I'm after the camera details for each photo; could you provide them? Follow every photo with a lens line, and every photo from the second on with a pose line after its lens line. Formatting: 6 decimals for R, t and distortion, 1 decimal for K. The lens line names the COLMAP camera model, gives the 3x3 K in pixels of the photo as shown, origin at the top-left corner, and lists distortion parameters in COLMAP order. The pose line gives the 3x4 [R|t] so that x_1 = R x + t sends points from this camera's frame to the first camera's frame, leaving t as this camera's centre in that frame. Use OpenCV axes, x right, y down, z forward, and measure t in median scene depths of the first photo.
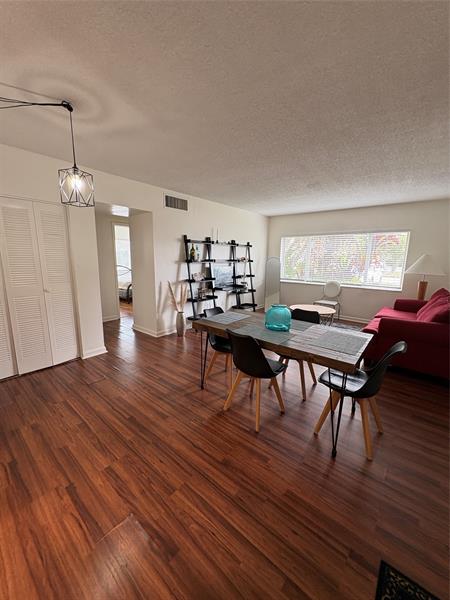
lens RADIAL K [[239.5, 0, 225.8], [0, 239.5, 297.3], [0, 0, 1]] dist [-0.000424, -0.000065]
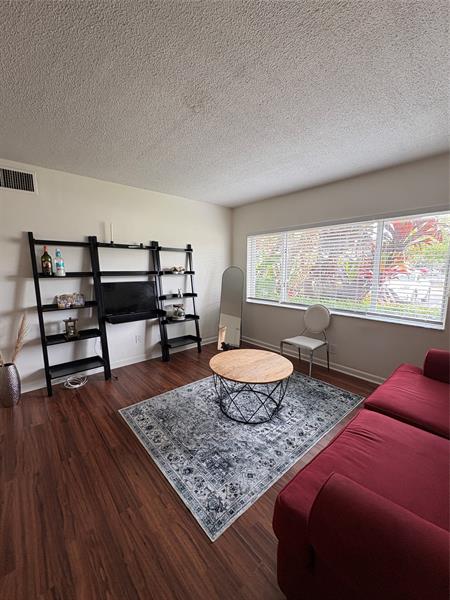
lens RADIAL K [[239.5, 0, 224.1], [0, 239.5, 299.3], [0, 0, 1]] dist [-0.000424, -0.000065]
pose [[0.988872, 0.000390, -0.148772, 0.302198], [-0.005601, 0.999385, -0.034609, -0.057210], [0.148667, 0.035057, 0.988266, 0.371209]]
